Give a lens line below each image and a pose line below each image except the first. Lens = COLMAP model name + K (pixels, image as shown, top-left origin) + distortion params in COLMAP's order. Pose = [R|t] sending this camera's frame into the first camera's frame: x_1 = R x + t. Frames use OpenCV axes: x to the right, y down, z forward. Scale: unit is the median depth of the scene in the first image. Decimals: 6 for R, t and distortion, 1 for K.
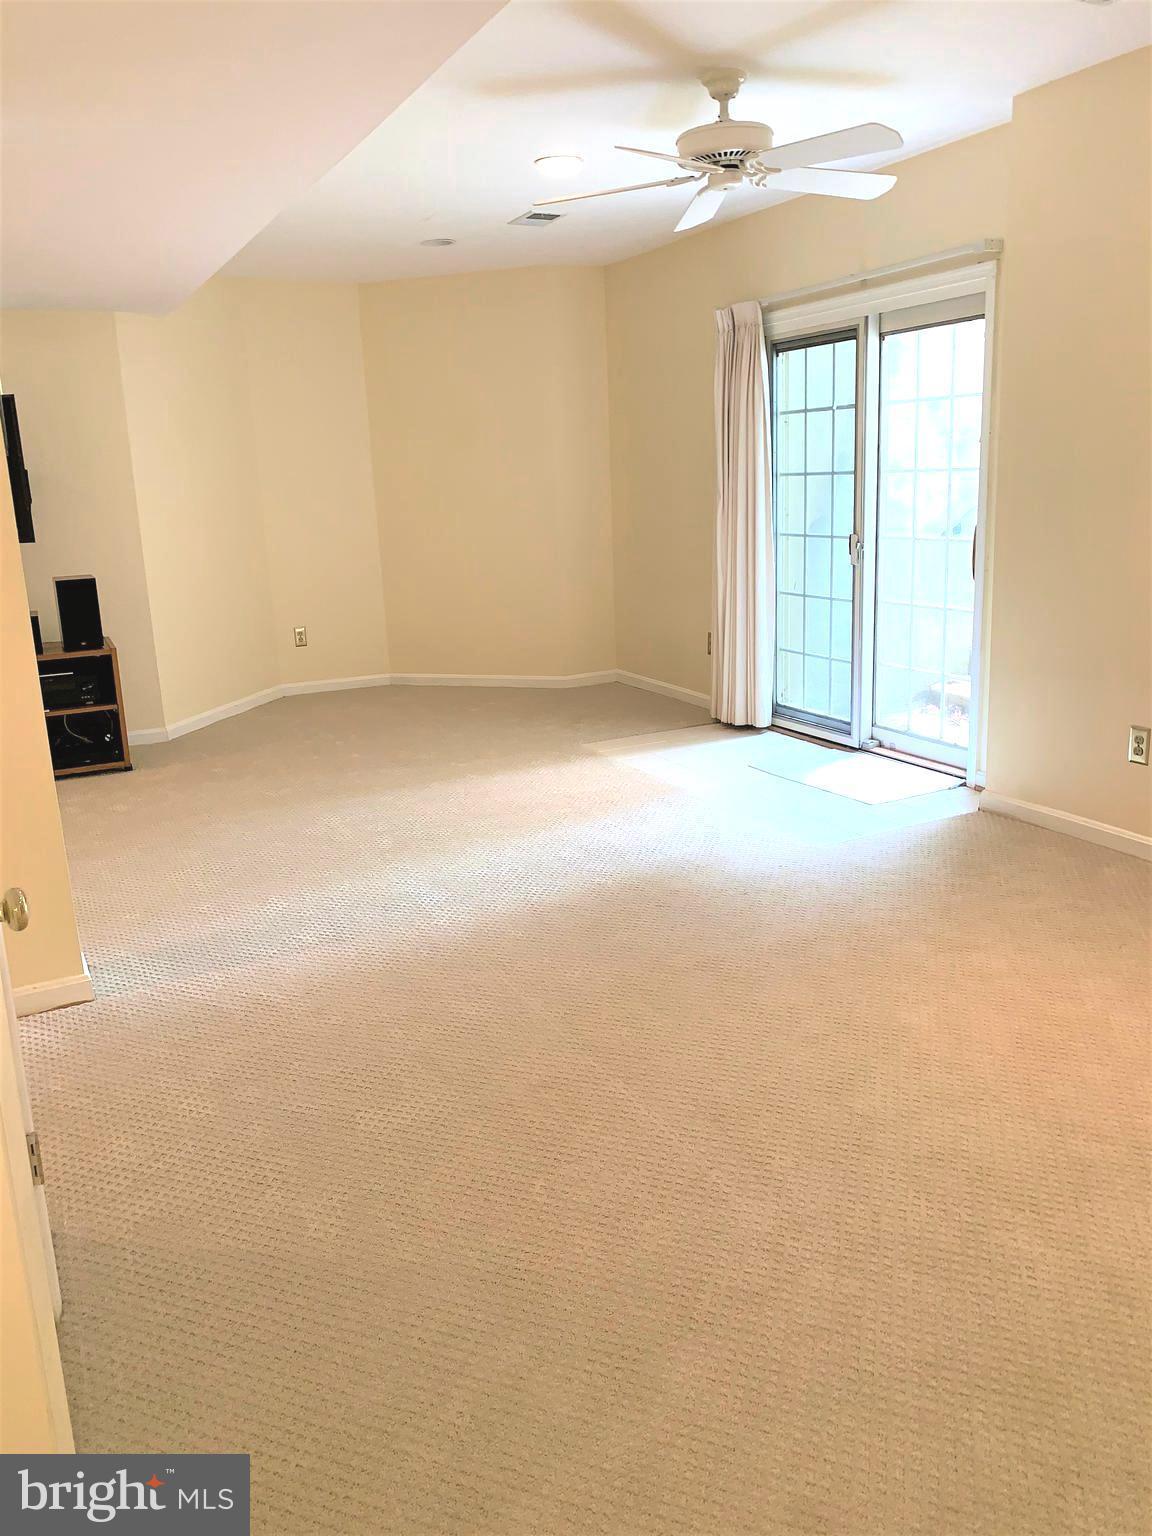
lens RADIAL K [[1216.8, 0, 576.0], [0, 1216.8, 768.0], [0, 0, 1]] dist [0.084164, -0.001449]
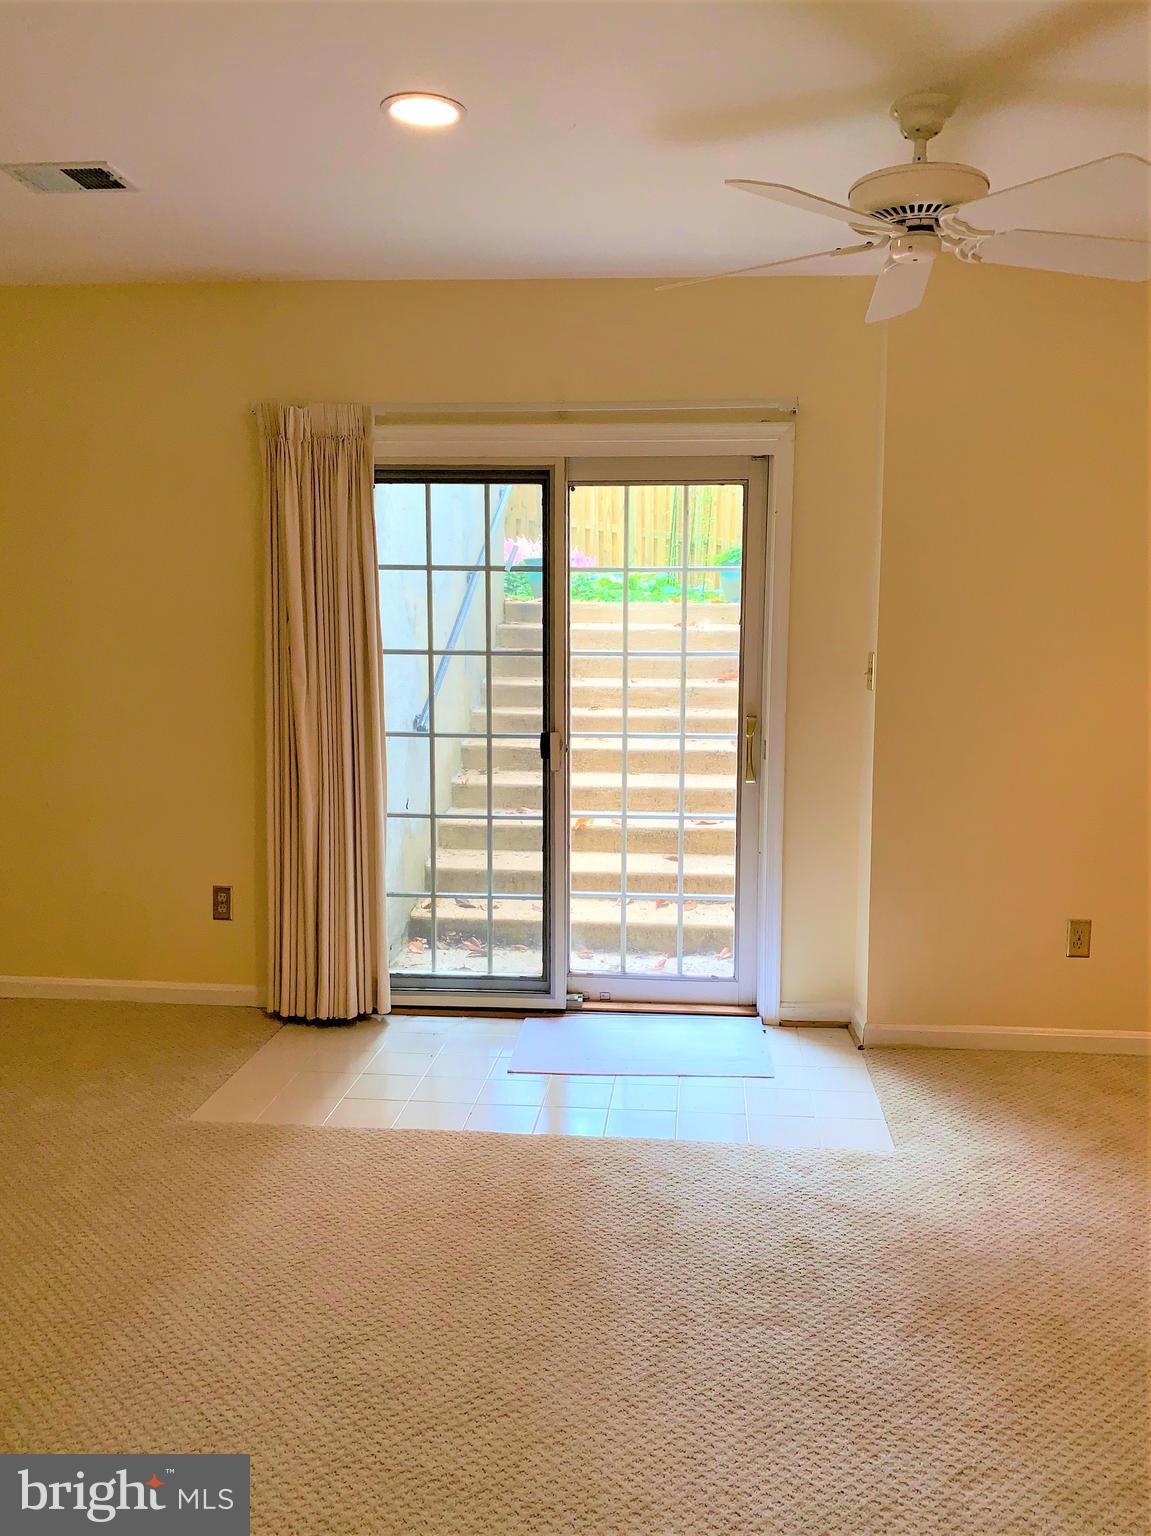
lens RADIAL K [[1216.8, 0, 575.5], [0, 1216.8, 768.0], [0, 0, 1]] dist [0.084164, -0.001449]
pose [[0.503029, -0.078700, 0.860679, -0.415265], [0.186929, 0.982181, -0.019441, -0.151519], [-0.843812, 0.170665, 0.508777, 0.609350]]
